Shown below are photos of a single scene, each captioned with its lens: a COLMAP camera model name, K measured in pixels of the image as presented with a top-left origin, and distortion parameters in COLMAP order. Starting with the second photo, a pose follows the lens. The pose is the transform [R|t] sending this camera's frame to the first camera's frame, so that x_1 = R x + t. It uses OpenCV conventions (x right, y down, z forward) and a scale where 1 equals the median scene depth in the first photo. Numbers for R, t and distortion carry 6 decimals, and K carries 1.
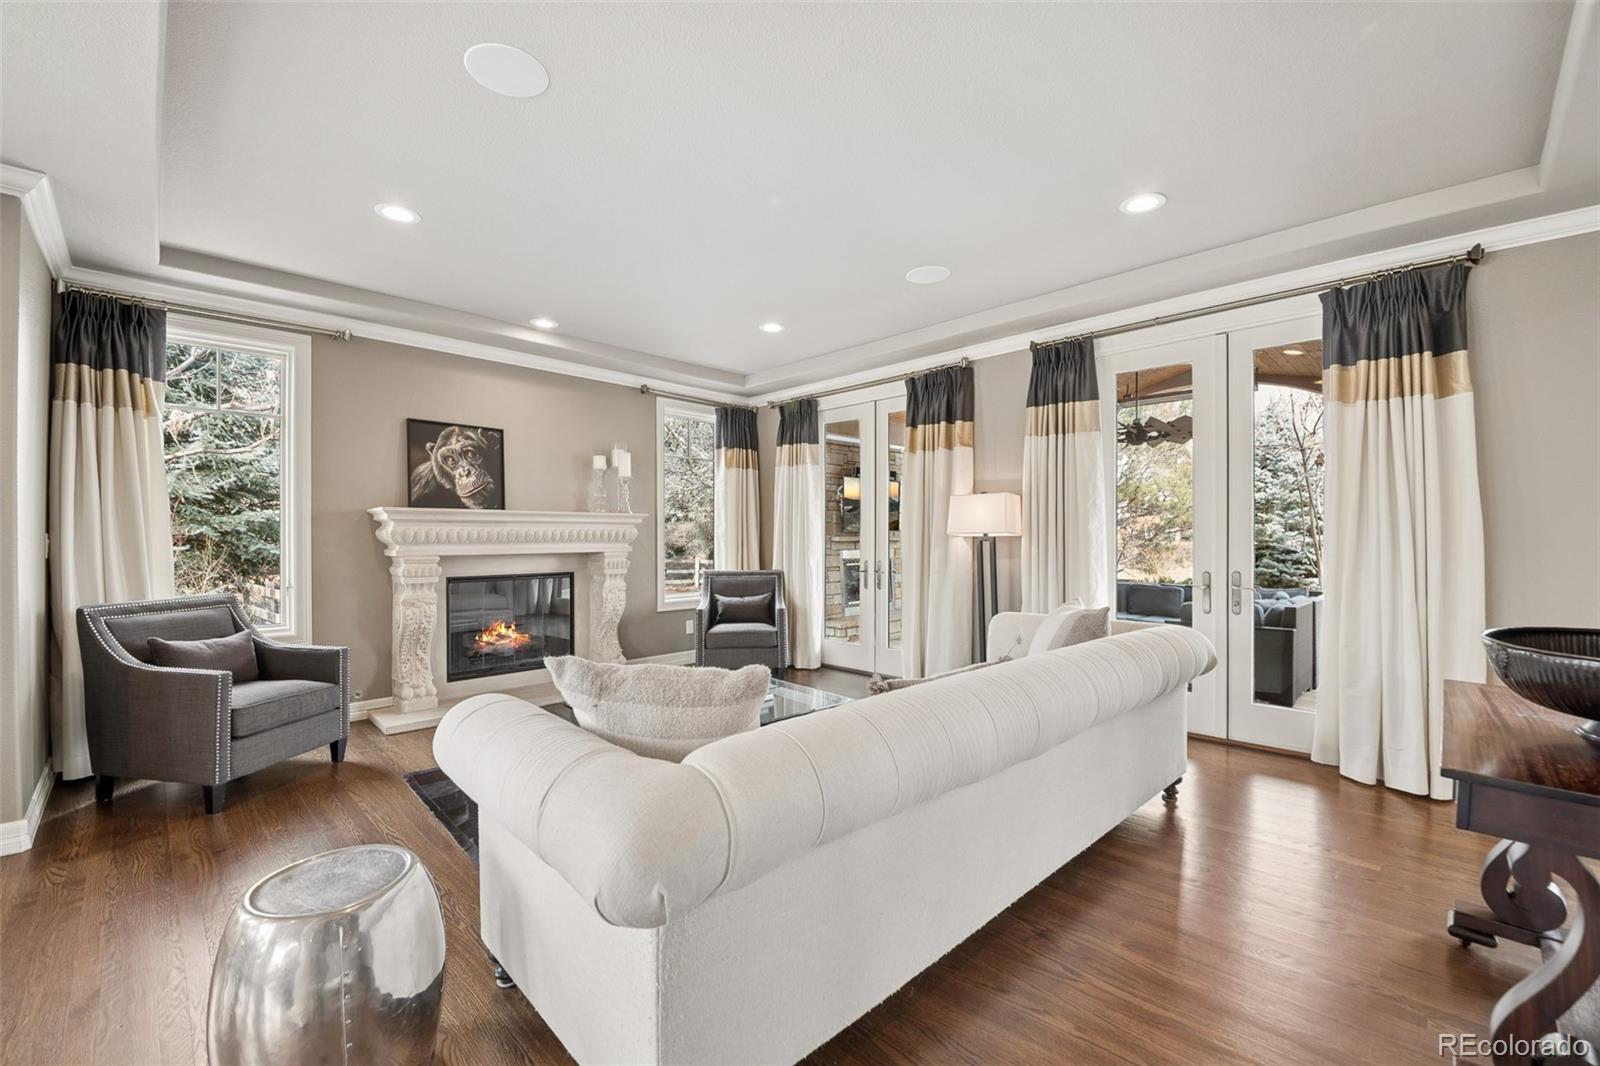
lens RADIAL K [[637.5, 0, 807.8], [0, 637.5, 536.4], [0, 0, 1]] dist [-0.003012, -0.000251]
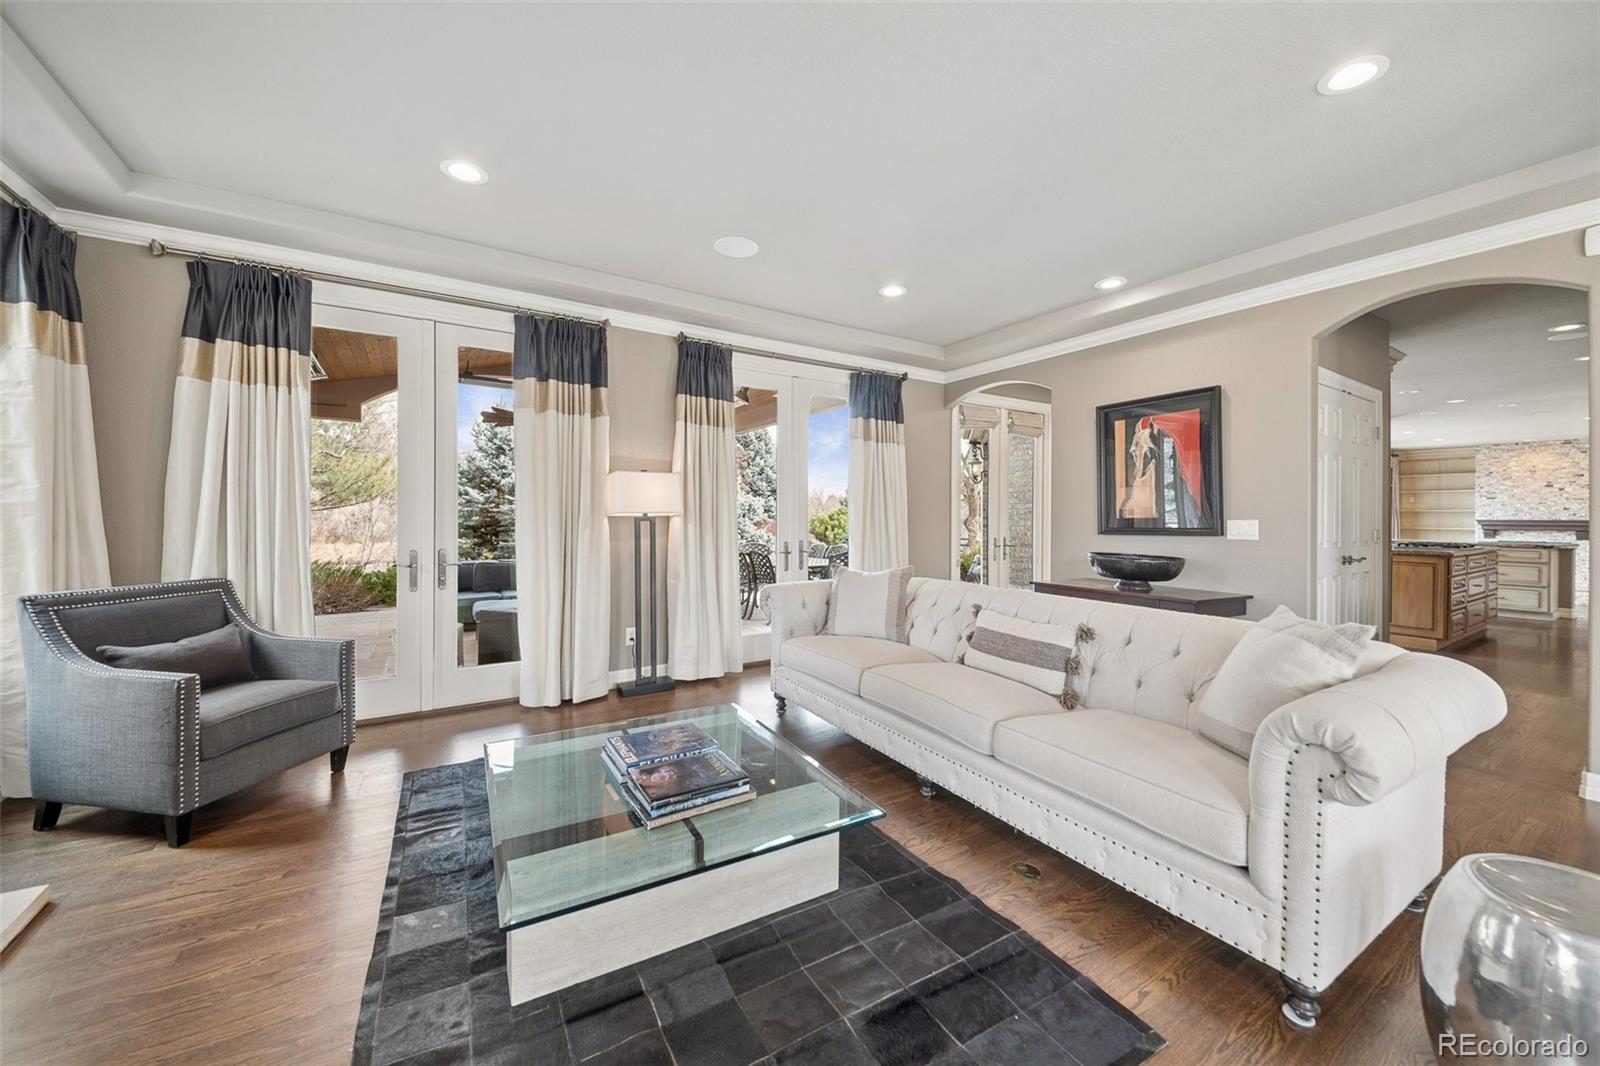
lens RADIAL K [[618.0, 0, 813.0], [0, 618.0, 523.2], [0, 0, 1]] dist [-0.001878, -0.000199]
pose [[0.208011, -0.007369, 0.978099, -0.523578], [-0.002487, 0.999964, 0.008063, 0.002025], [-0.978123, -0.004110, 0.207985, 0.500807]]
